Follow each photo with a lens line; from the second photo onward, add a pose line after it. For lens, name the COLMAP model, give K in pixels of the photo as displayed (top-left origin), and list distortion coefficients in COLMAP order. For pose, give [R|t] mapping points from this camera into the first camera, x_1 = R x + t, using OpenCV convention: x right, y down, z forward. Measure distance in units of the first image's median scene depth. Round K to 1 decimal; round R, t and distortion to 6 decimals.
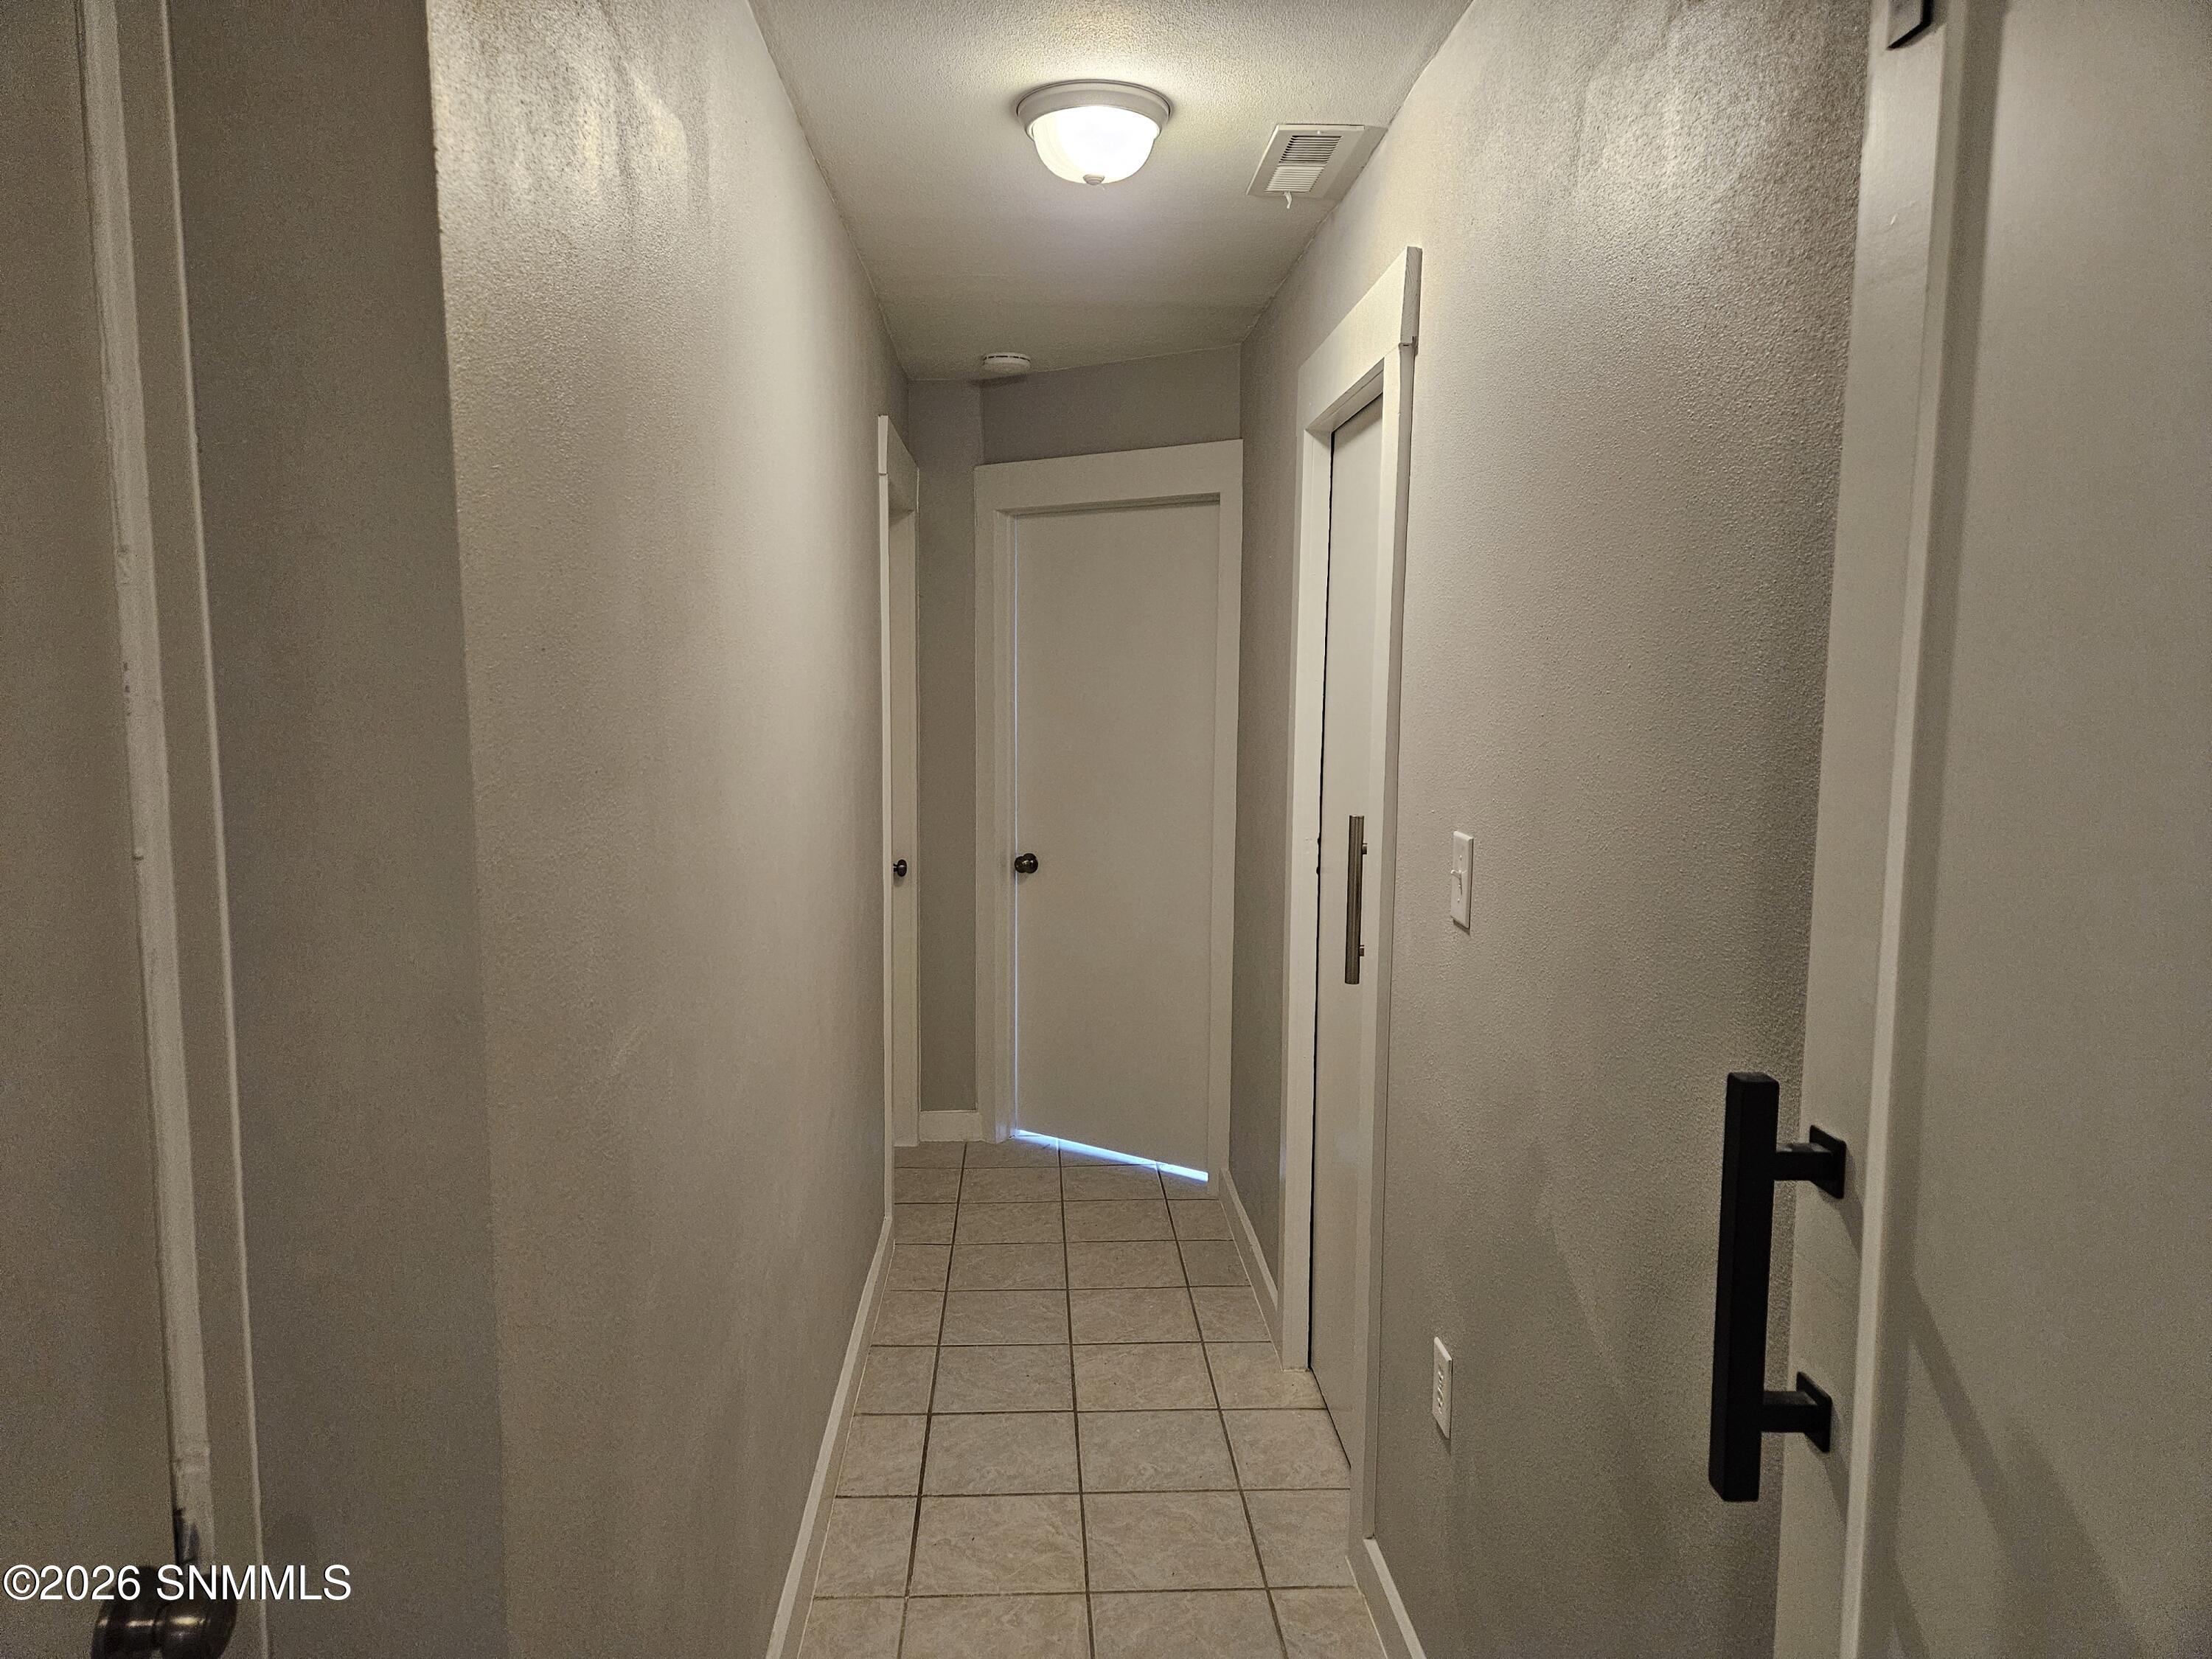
lens RADIAL K [[1472.9, 0, 1097.7], [0, 1472.9, 827.0], [0, 0, 1]] dist [0.065296, -0.075447]
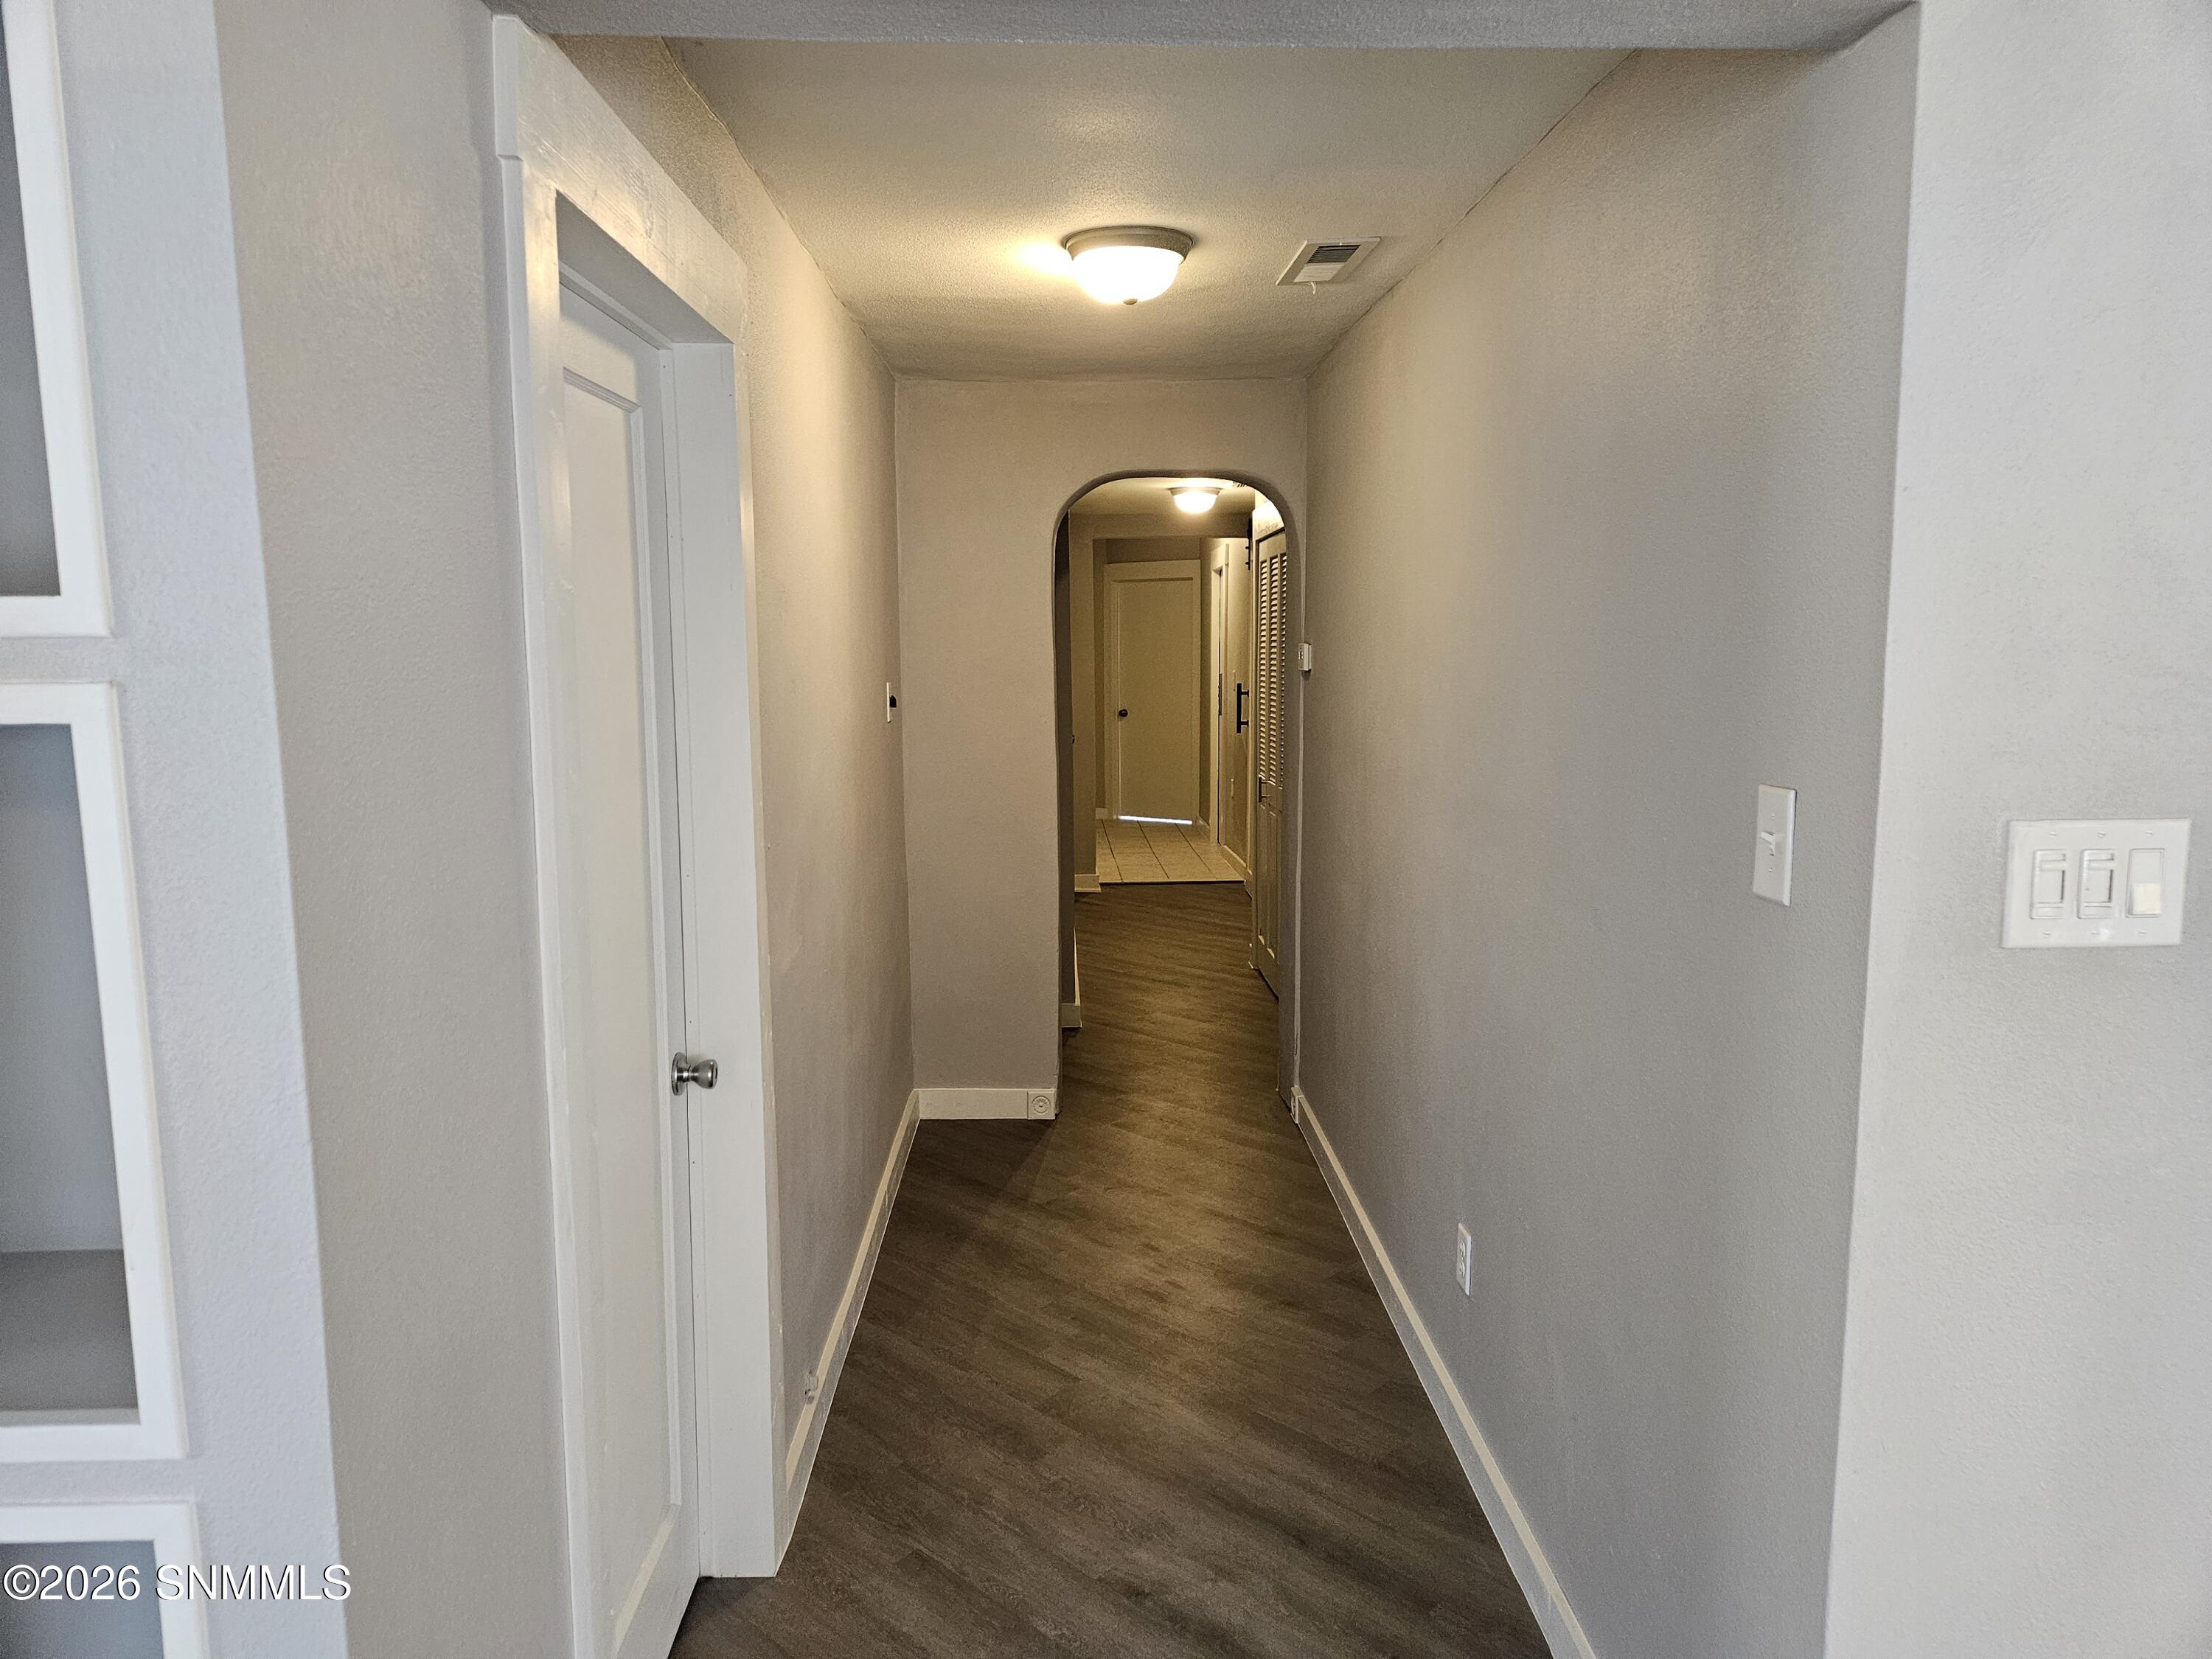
lens RADIAL K [[1447.4, 0, 1073.0], [0, 1447.4, 818.7], [0, 0, 1]] dist [0.005899, 0.000746]
pose [[0.999421, -0.012088, -0.031799, -0.063155], [0.012452, 0.999859, 0.011285, 0.200327], [0.031658, -0.011675, 0.999431, -1.765532]]
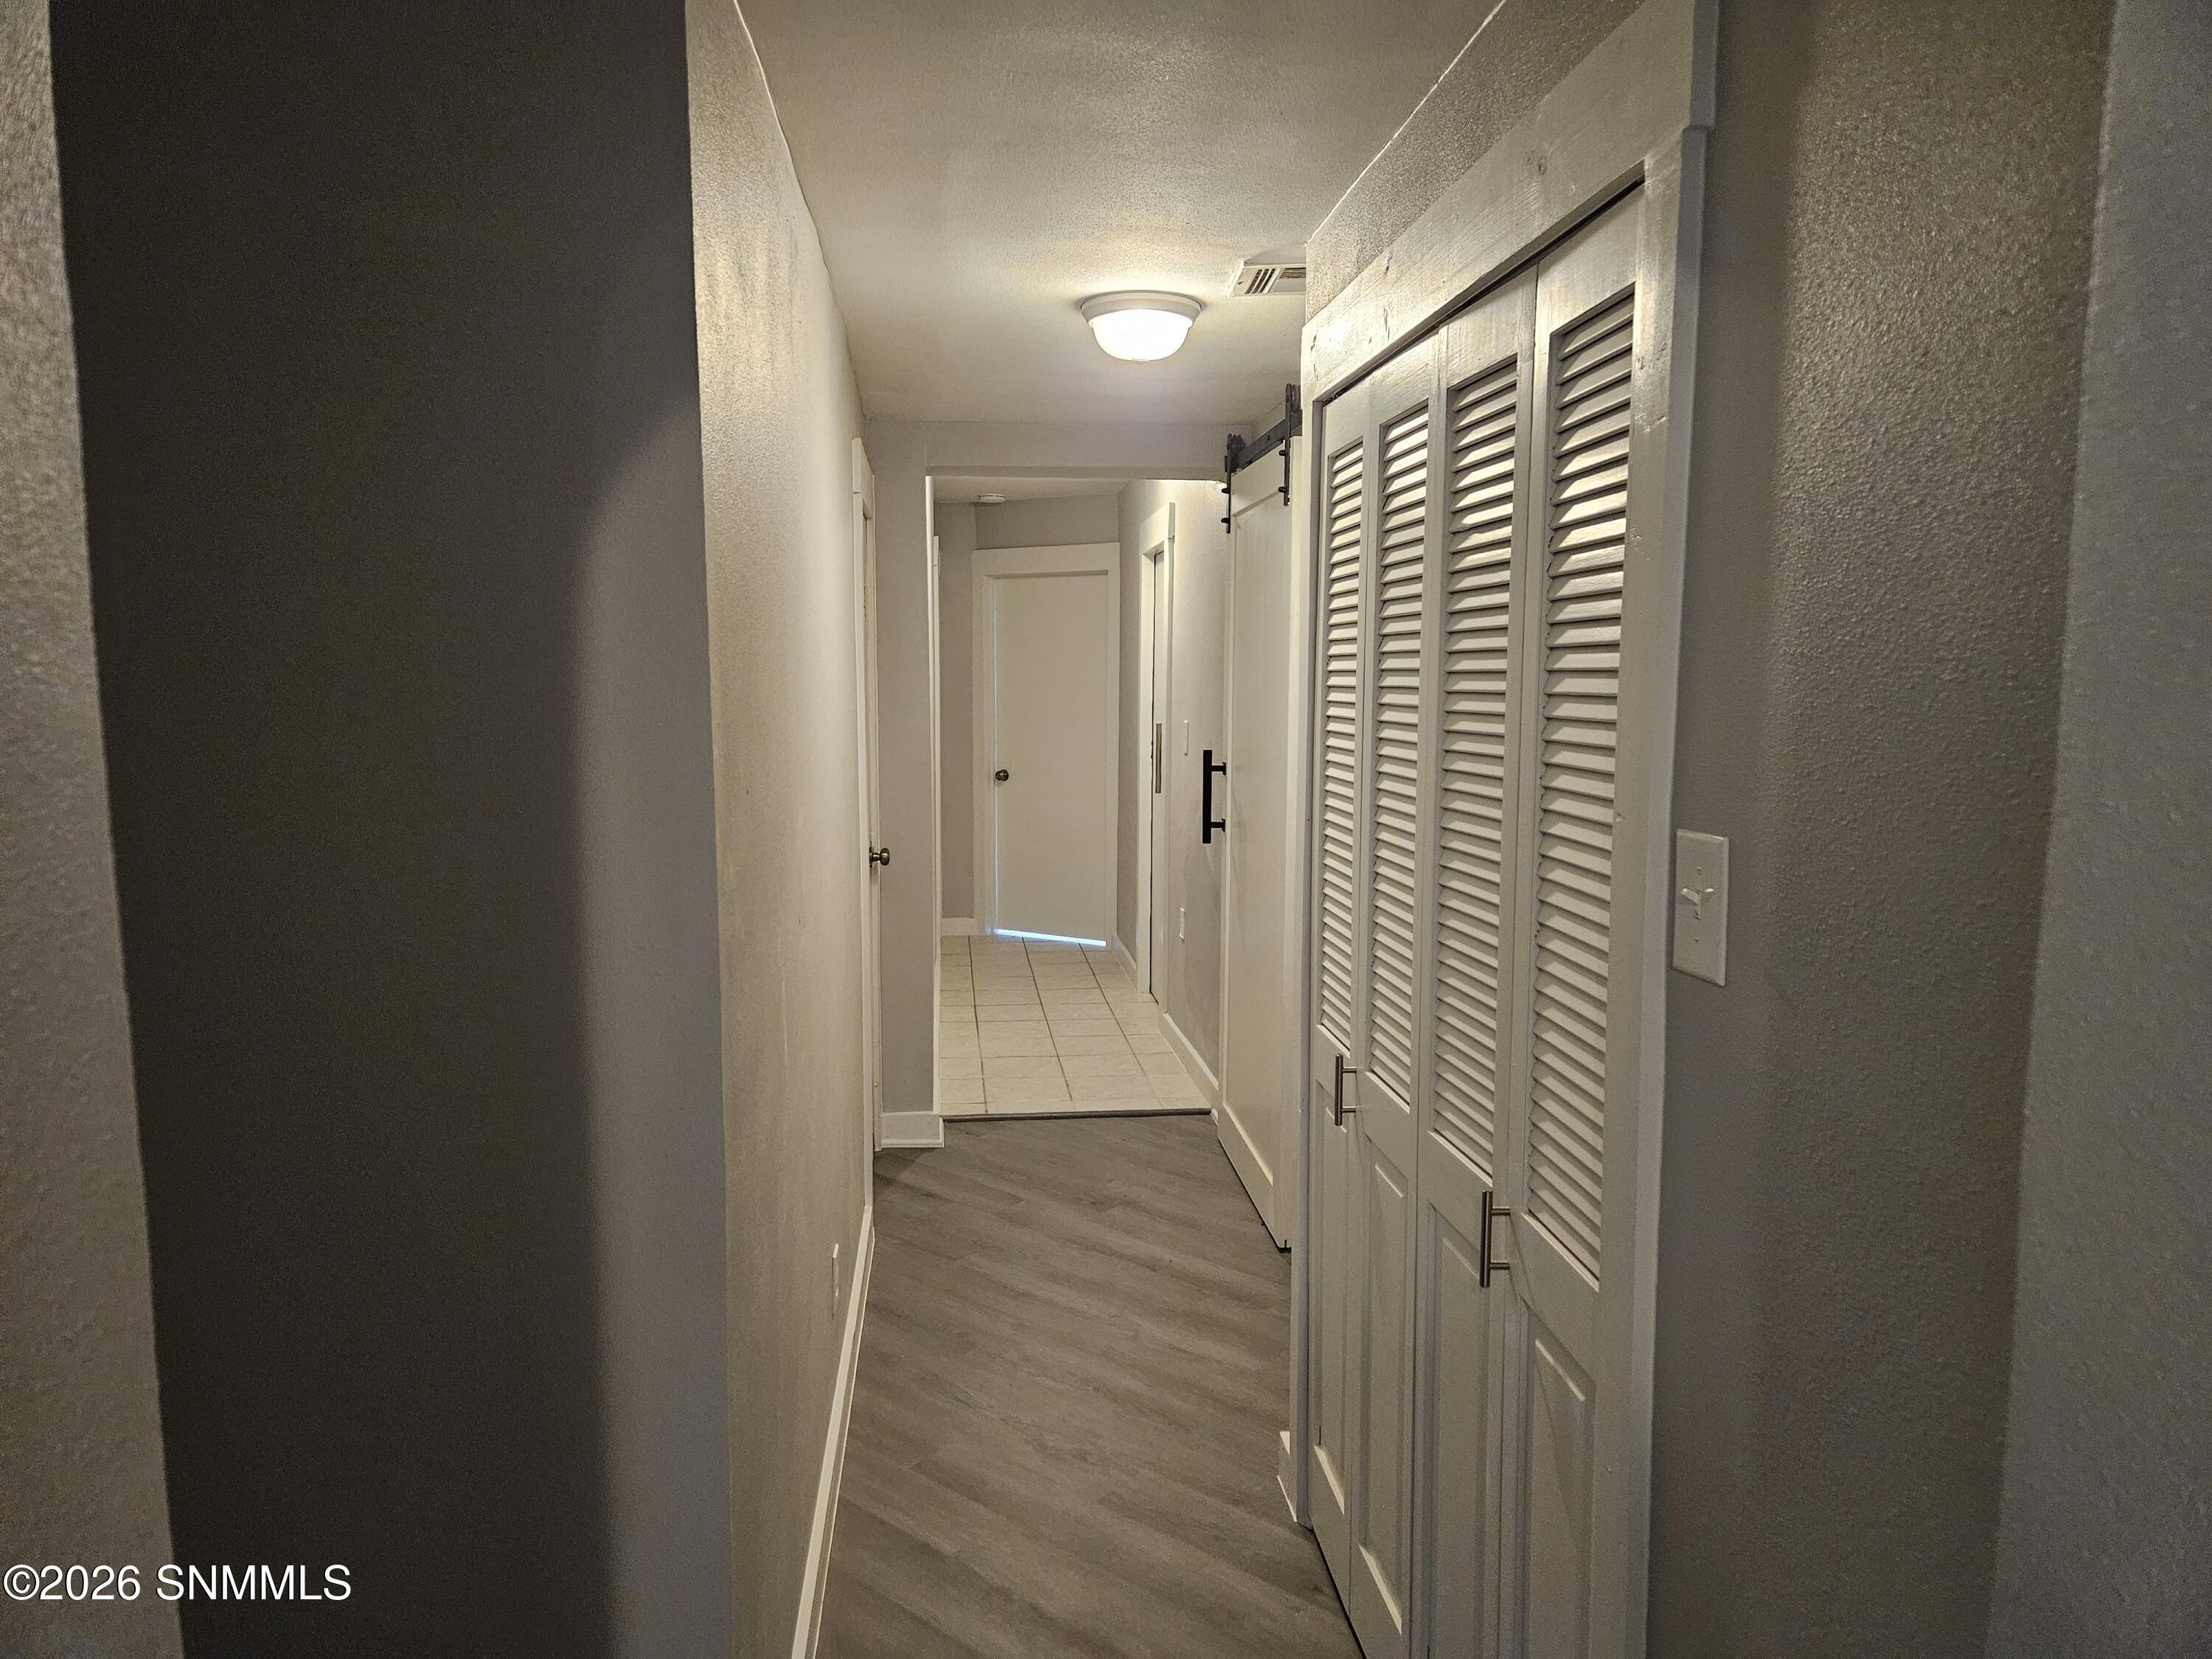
lens RADIAL K [[1472.9, 0, 1097.7], [0, 1472.9, 827.0], [0, 0, 1]] dist [0.065296, -0.075447]
pose [[0.998465, -0.007913, 0.054814, -0.034238], [0.007952, 0.999968, -0.000504, 0.095533], [-0.054808, 0.000939, 0.998496, -0.825631]]
